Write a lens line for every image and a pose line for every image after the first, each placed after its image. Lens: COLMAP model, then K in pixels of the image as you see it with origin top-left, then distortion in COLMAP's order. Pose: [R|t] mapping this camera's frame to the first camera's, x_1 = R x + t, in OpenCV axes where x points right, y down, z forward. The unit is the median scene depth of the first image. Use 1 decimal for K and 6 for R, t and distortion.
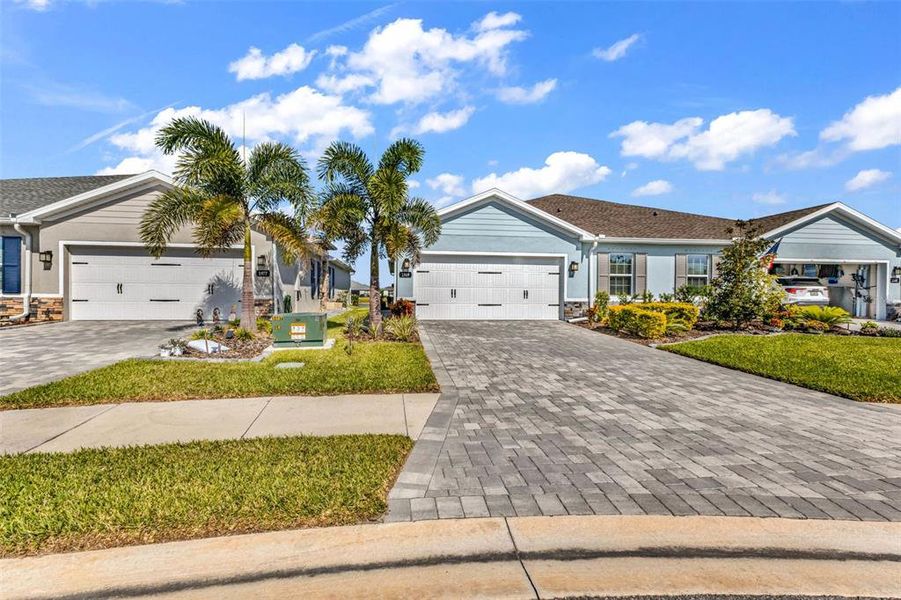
lens RADIAL K [[391.4, 0, 449.3], [0, 391.4, 304.4], [0, 0, 1]] dist [0.004512, -0.000271]
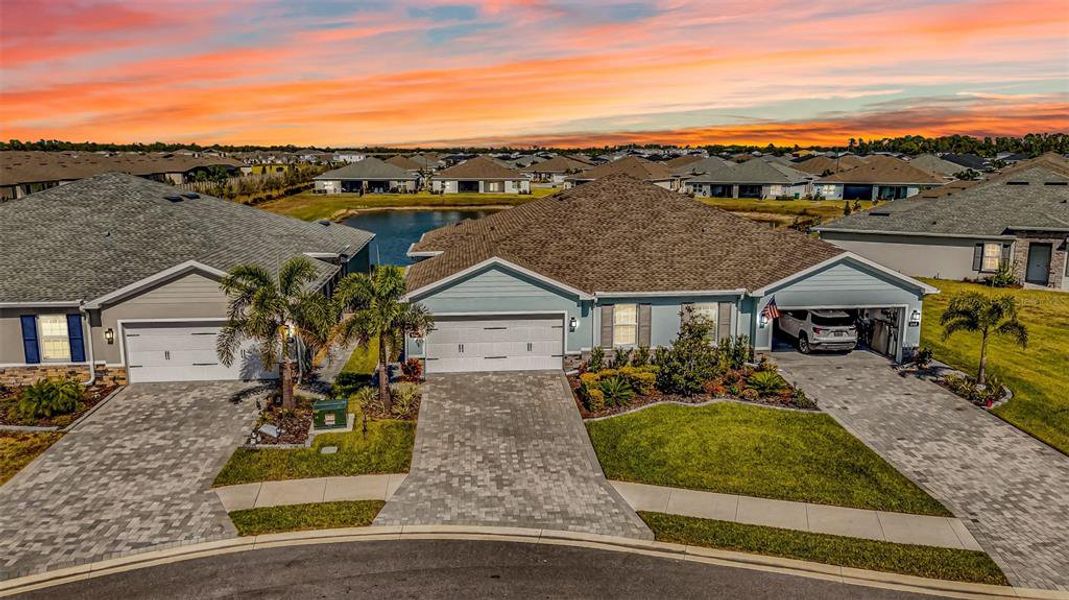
lens RADIAL K [[751.2, 0, 534.5], [0, 751.2, 300.0], [0, 0, 1]] dist [0.032992, -0.000179]
pose [[0.999167, -0.002860, -0.040701, 0.328725], [0.008990, 0.988459, 0.151222, -0.517618], [0.039799, -0.151462, 0.987661, -1.114692]]
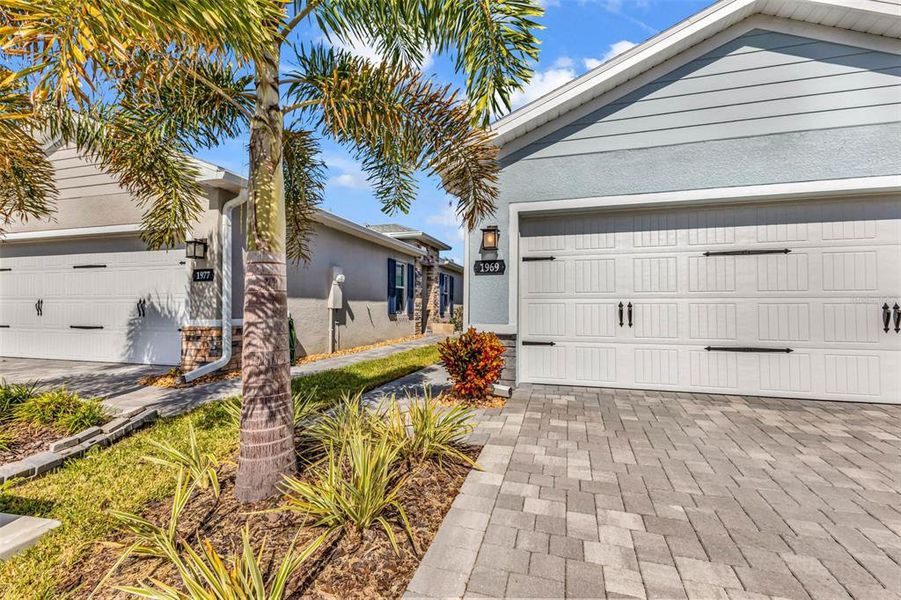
lens RADIAL K [[391.4, 0, 449.3], [0, 391.4, 304.4], [0, 0, 1]] dist [0.004512, -0.000271]
pose [[0.914683, -0.009550, -0.404059, 0.010495], [-0.005566, 0.999328, -0.036220, -0.025549], [0.404133, 0.035379, 0.914016, 0.668465]]
